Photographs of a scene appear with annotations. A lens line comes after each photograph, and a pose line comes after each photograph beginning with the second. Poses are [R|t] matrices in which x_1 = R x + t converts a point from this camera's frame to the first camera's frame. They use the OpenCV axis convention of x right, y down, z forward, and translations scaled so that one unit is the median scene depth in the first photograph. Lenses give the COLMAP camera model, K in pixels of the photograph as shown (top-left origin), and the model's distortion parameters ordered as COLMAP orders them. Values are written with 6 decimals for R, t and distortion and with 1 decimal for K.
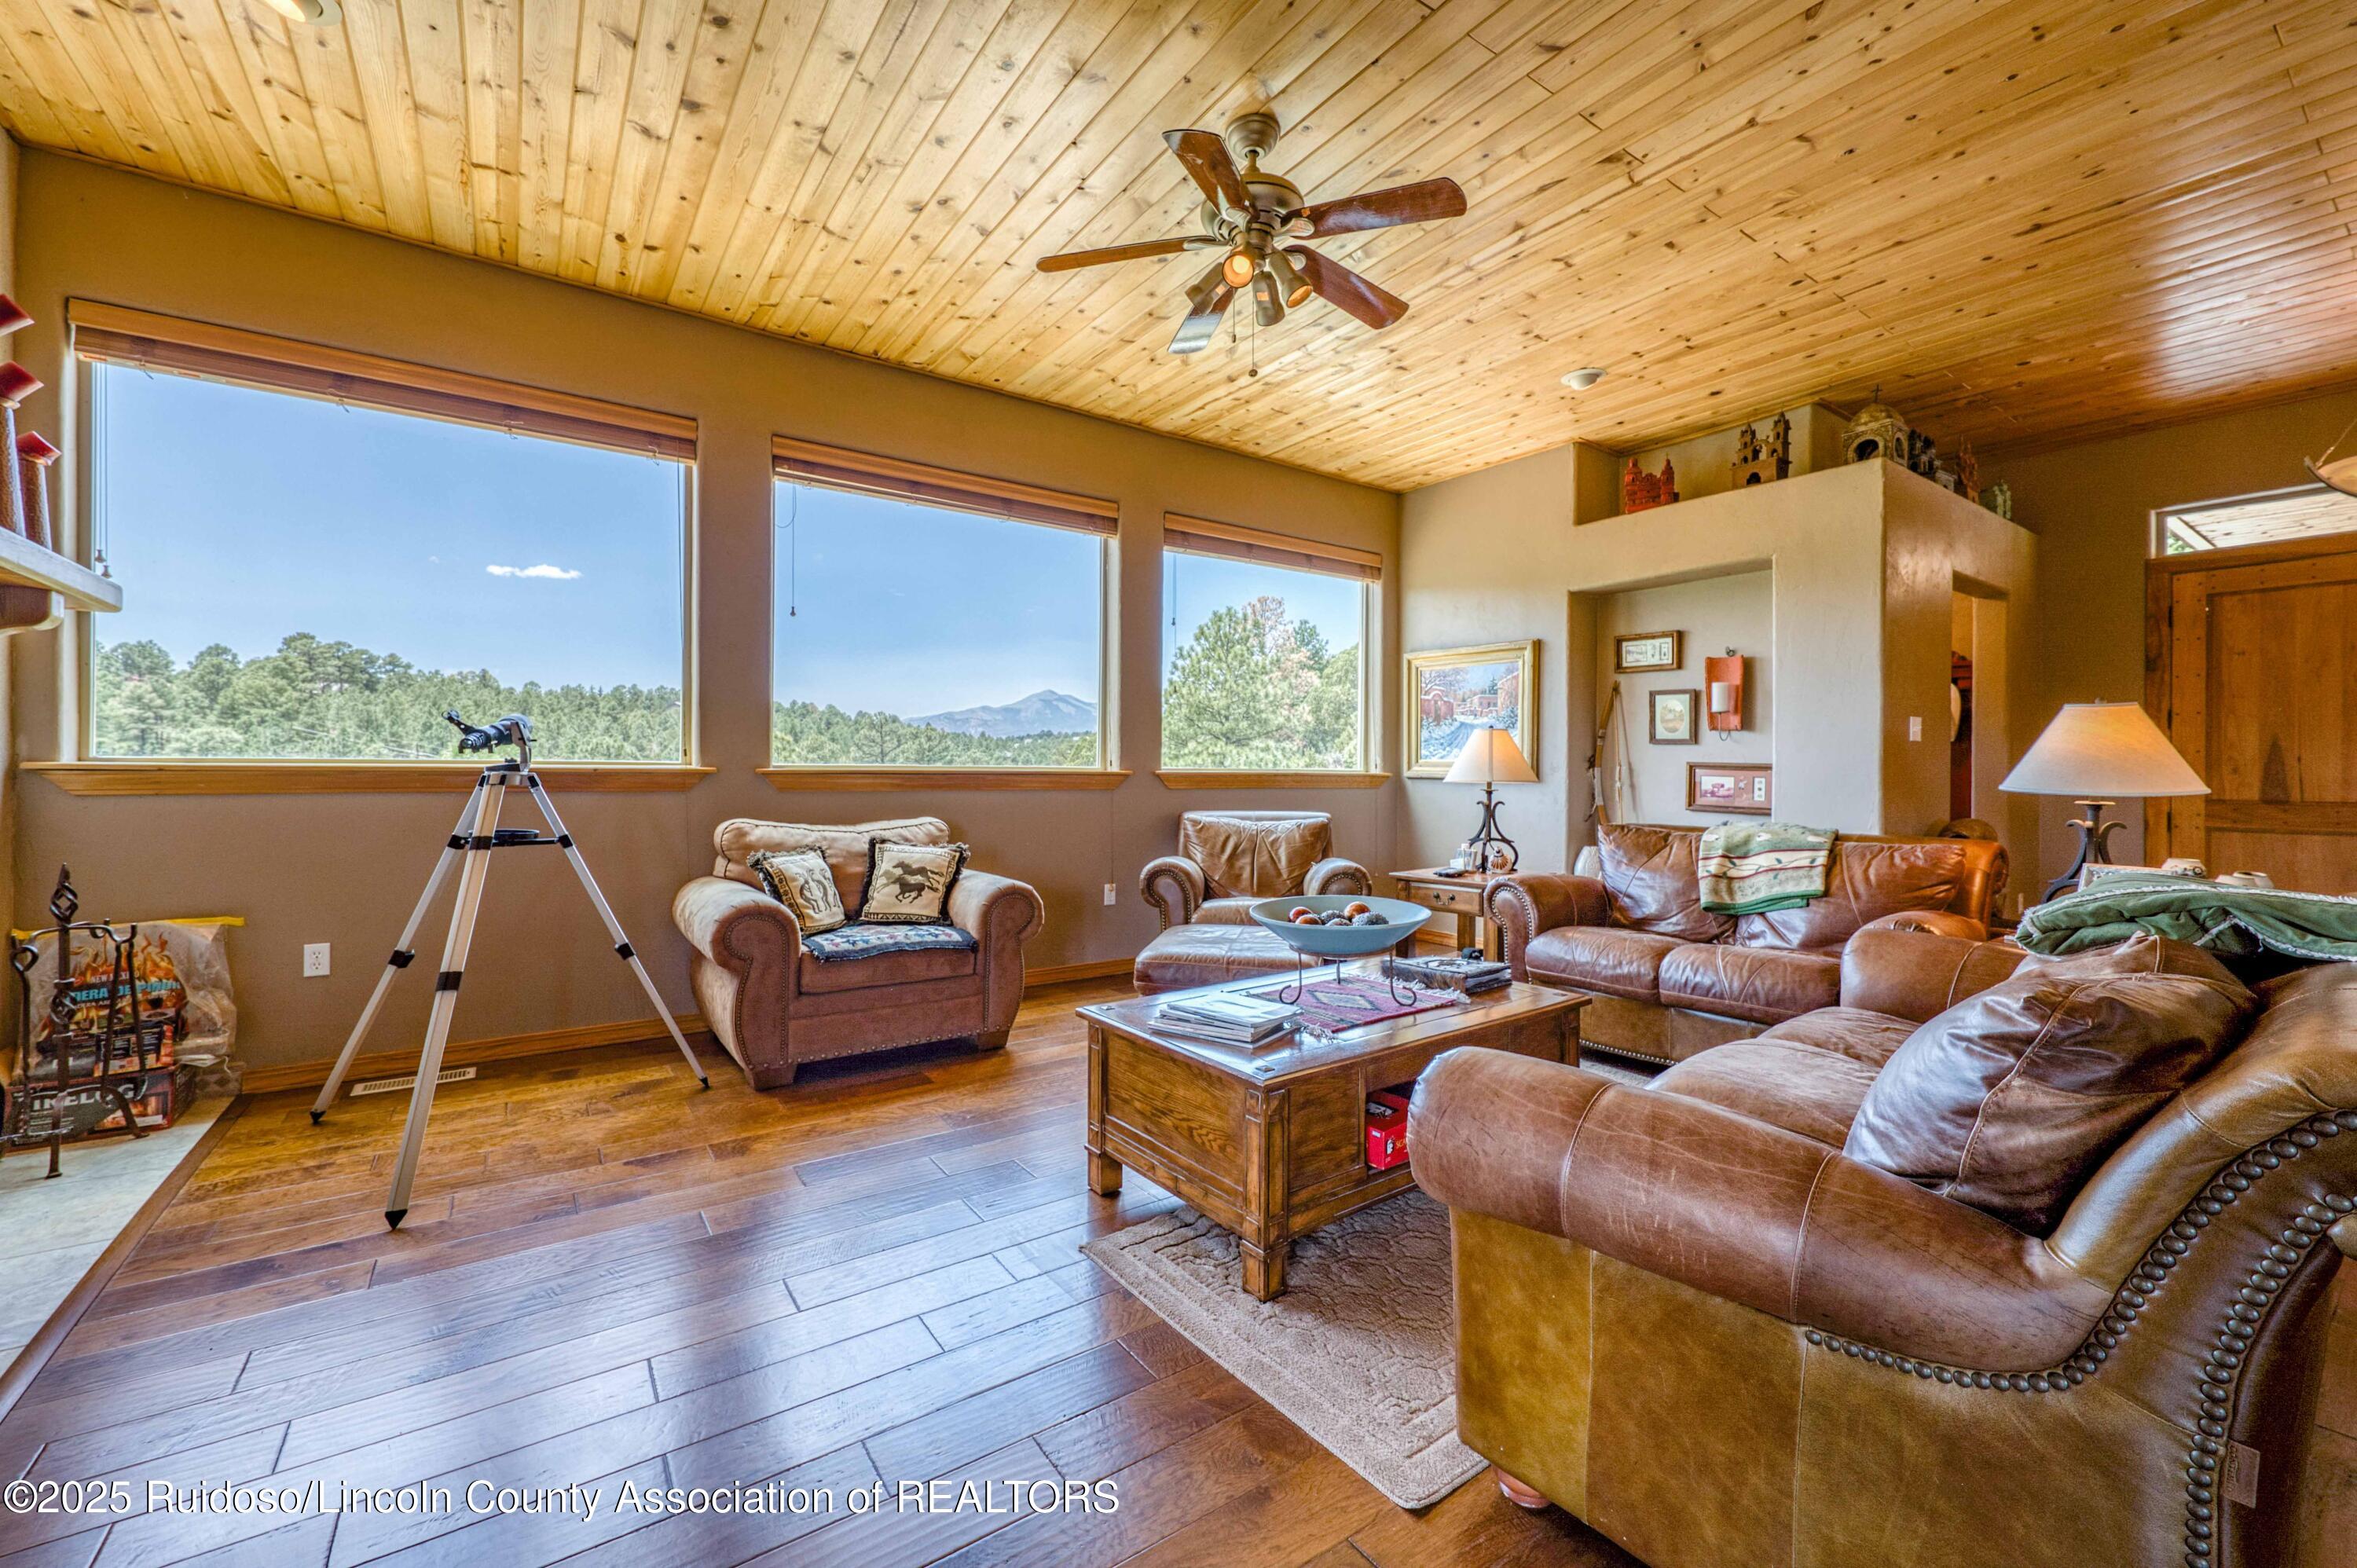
lens RADIAL K [[943.9, 0, 1179.7], [0, 943.9, 770.8], [0, 0, 1]] dist [0.001501, -0.000253]
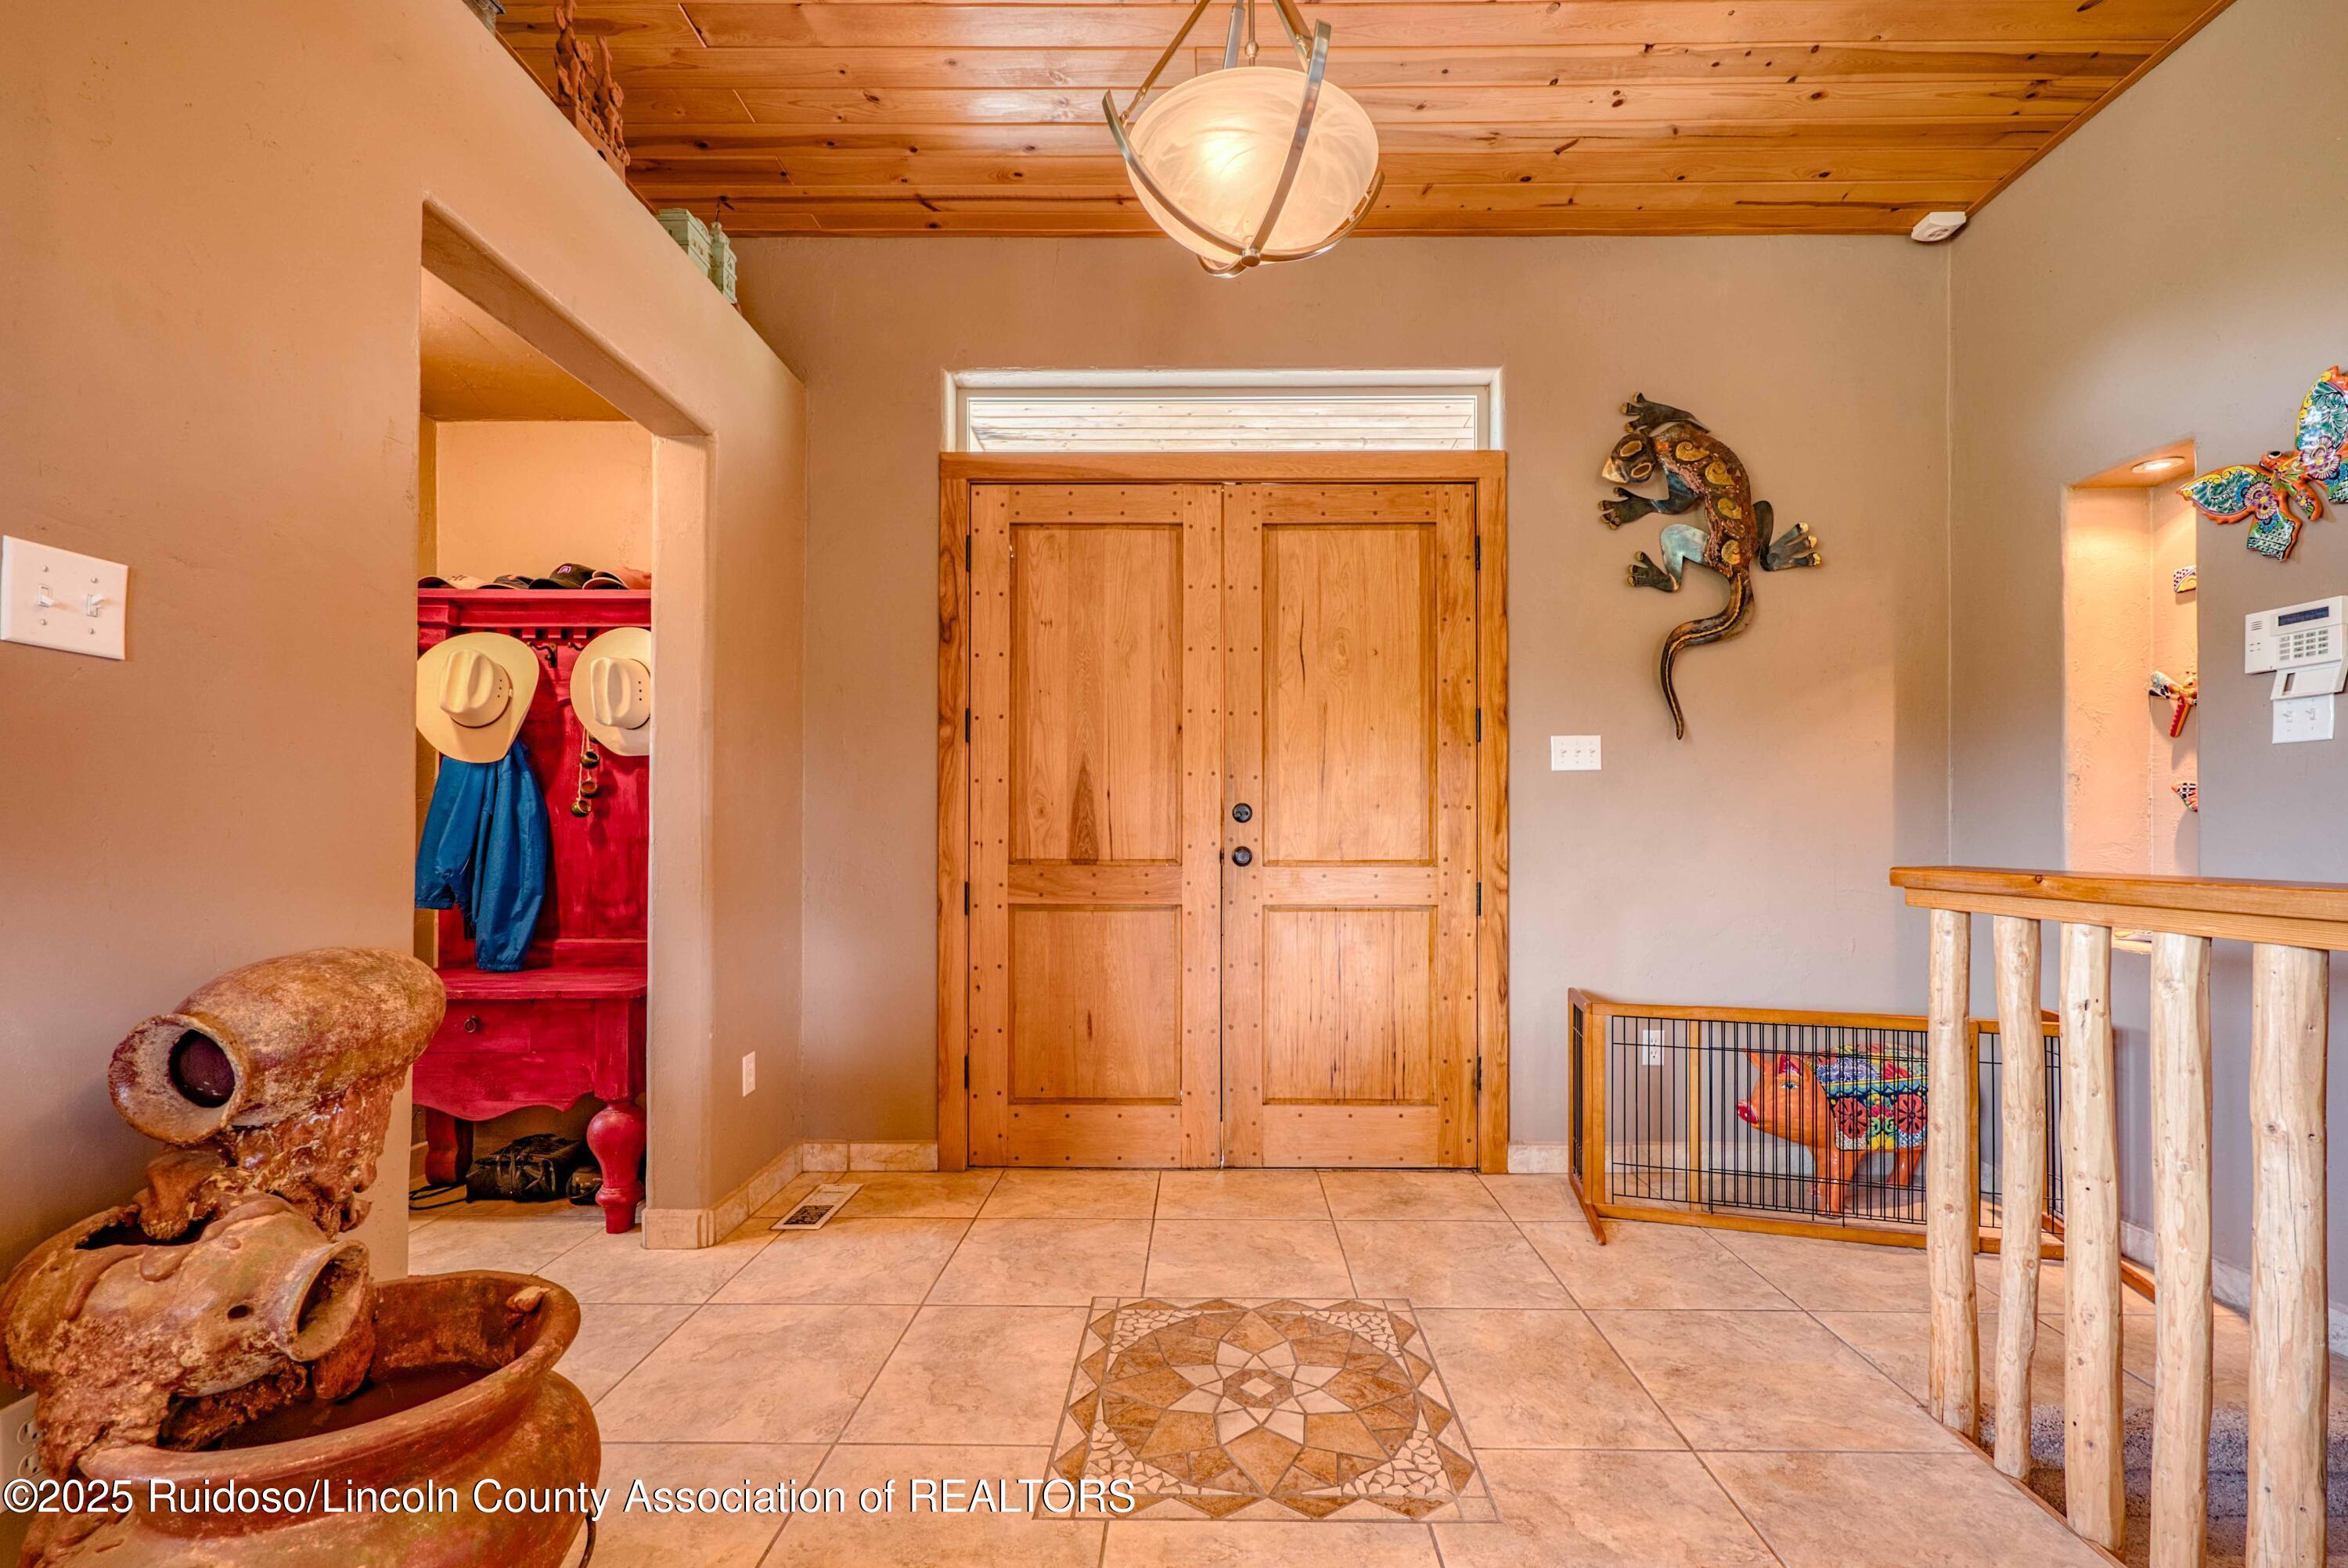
lens RADIAL K [[954.1, 0, 1200.0], [0, 954.1, 830.9], [0, 0, 1]] dist [0.005113, 0.000426]
pose [[0.573611, 0.003867, 0.819119, 0.704976], [0.001924, 0.999980, -0.006068, 0.016948], [-0.819126, 0.005057, 0.573591, 0.591300]]
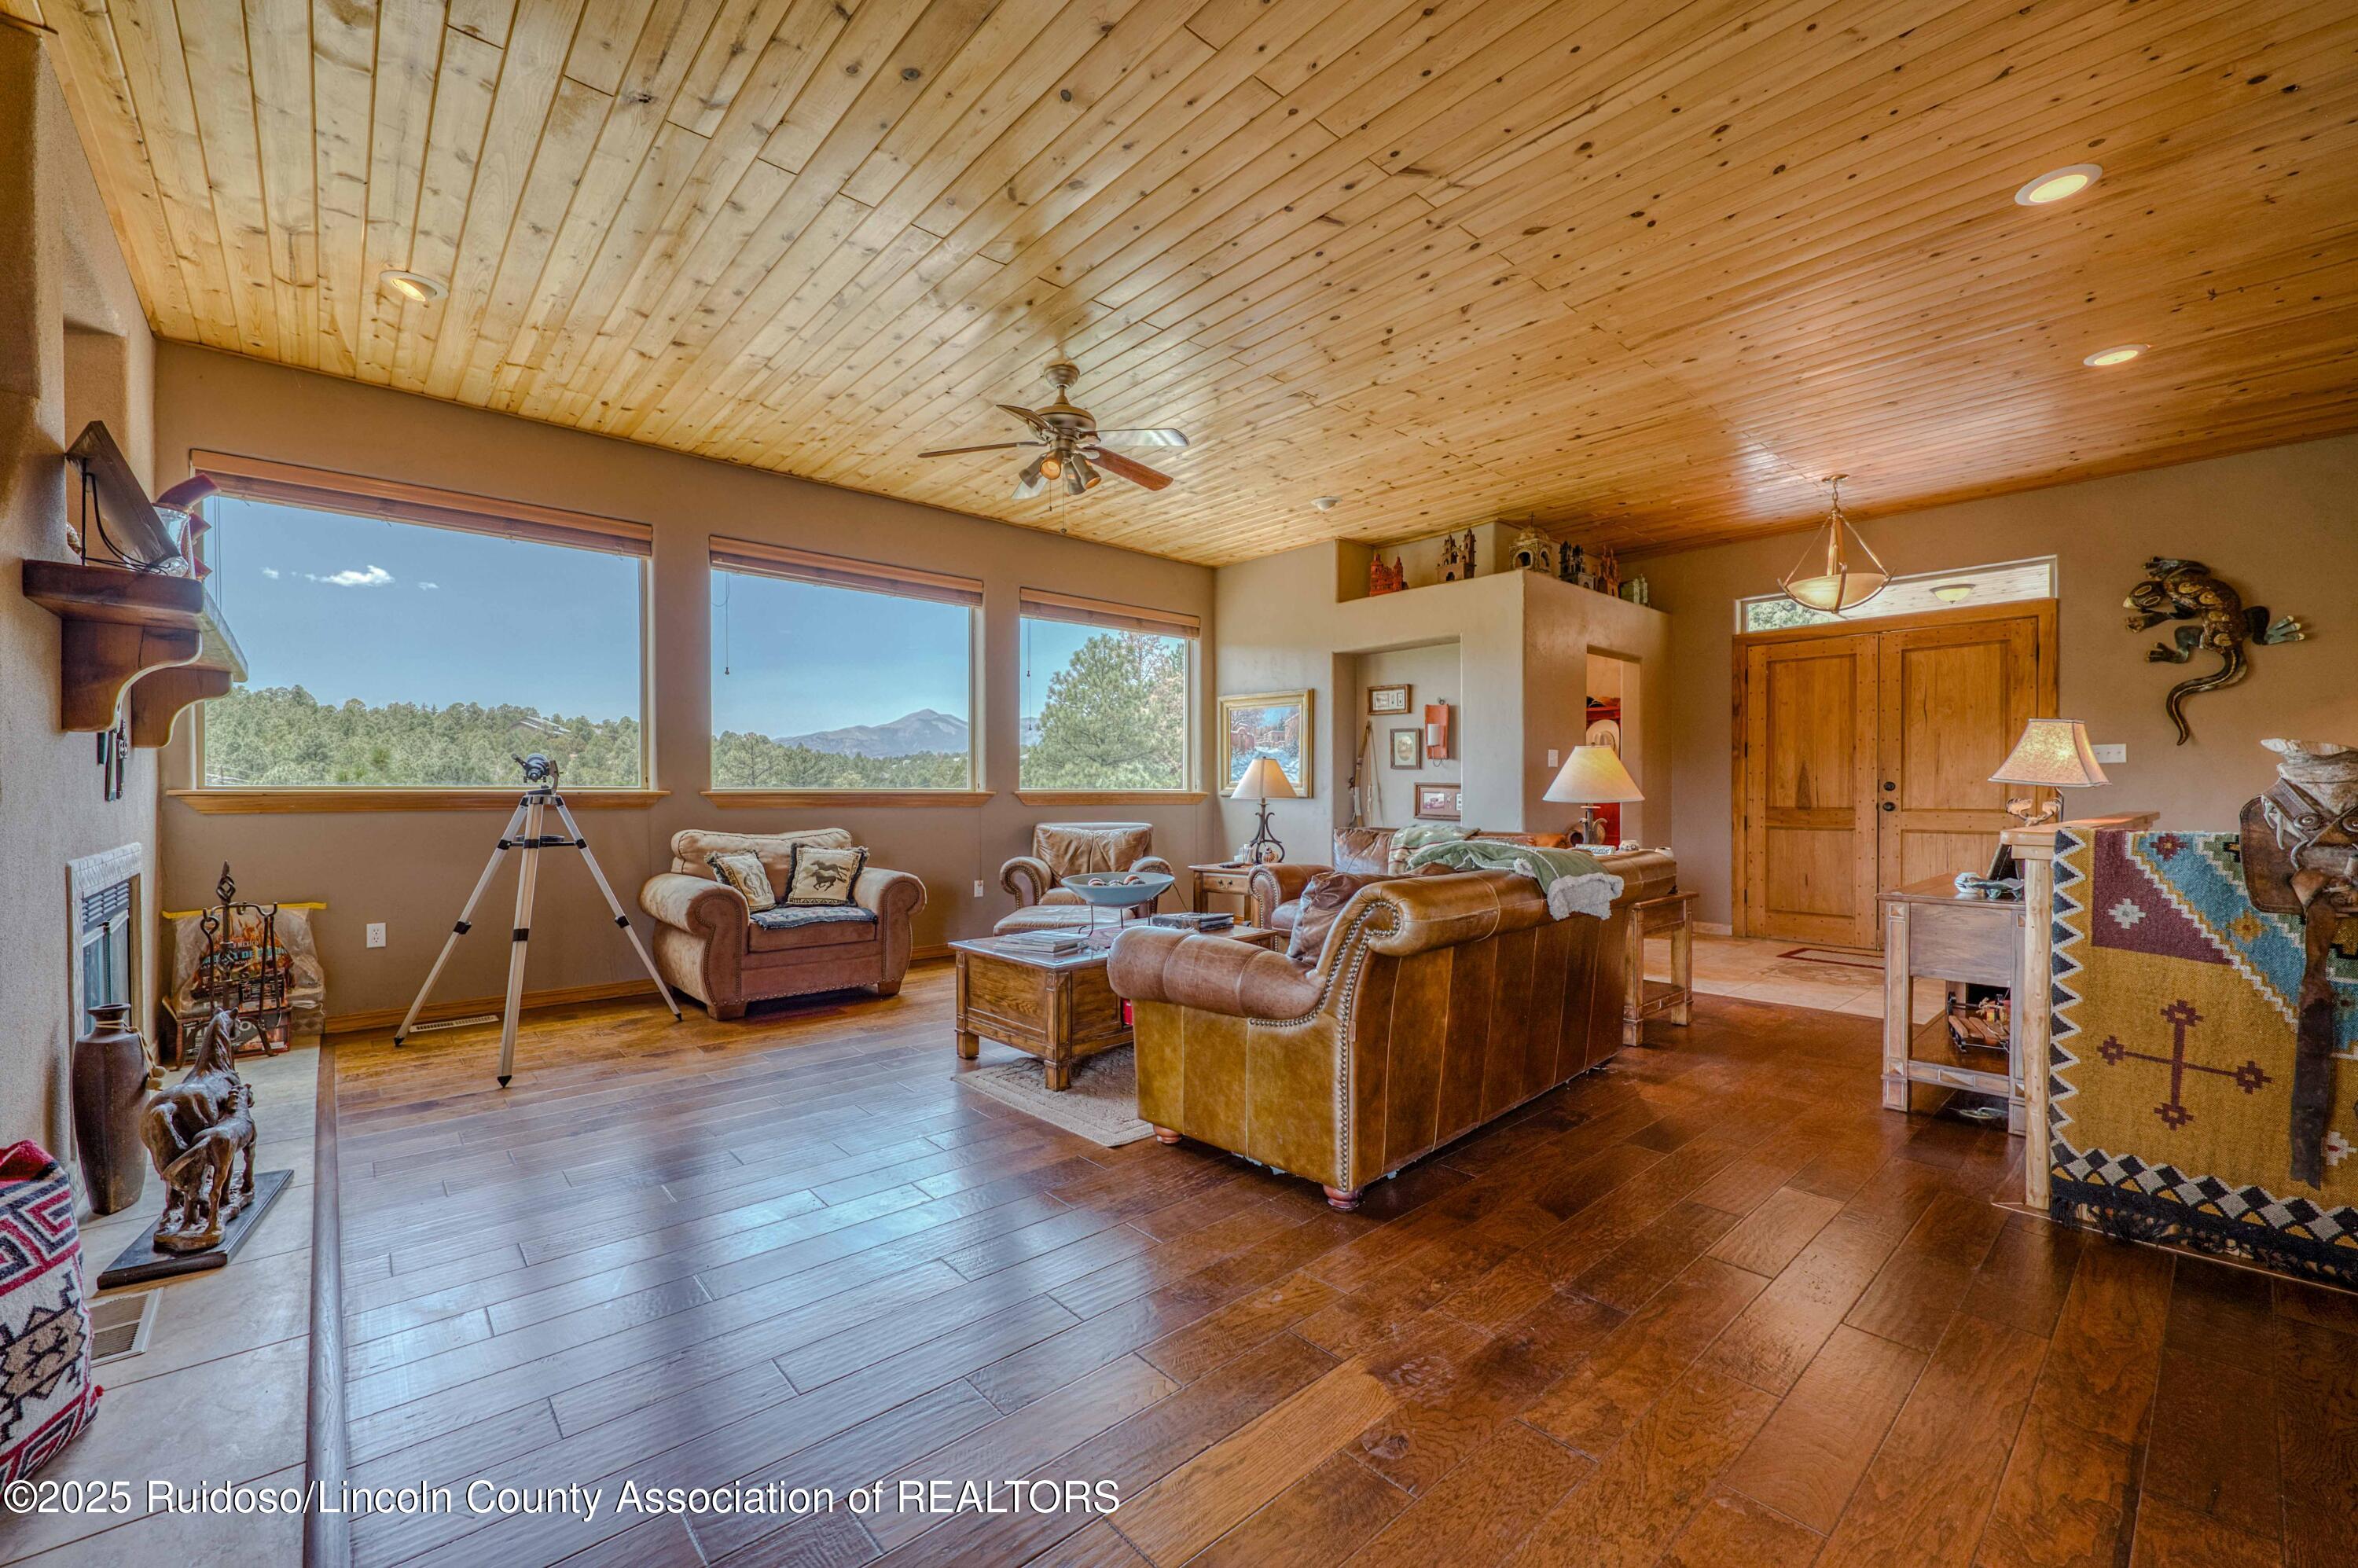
lens RADIAL K [[944.3, 0, 1170.2], [0, 944.3, 801.3], [0, 0, 1]] dist [0.001501, -0.000253]
pose [[0.993637, -0.007487, 0.112383, 0.044665], [0.006265, 0.999917, 0.011217, 0.000308], [-0.112457, -0.010441, 0.993602, -0.327231]]
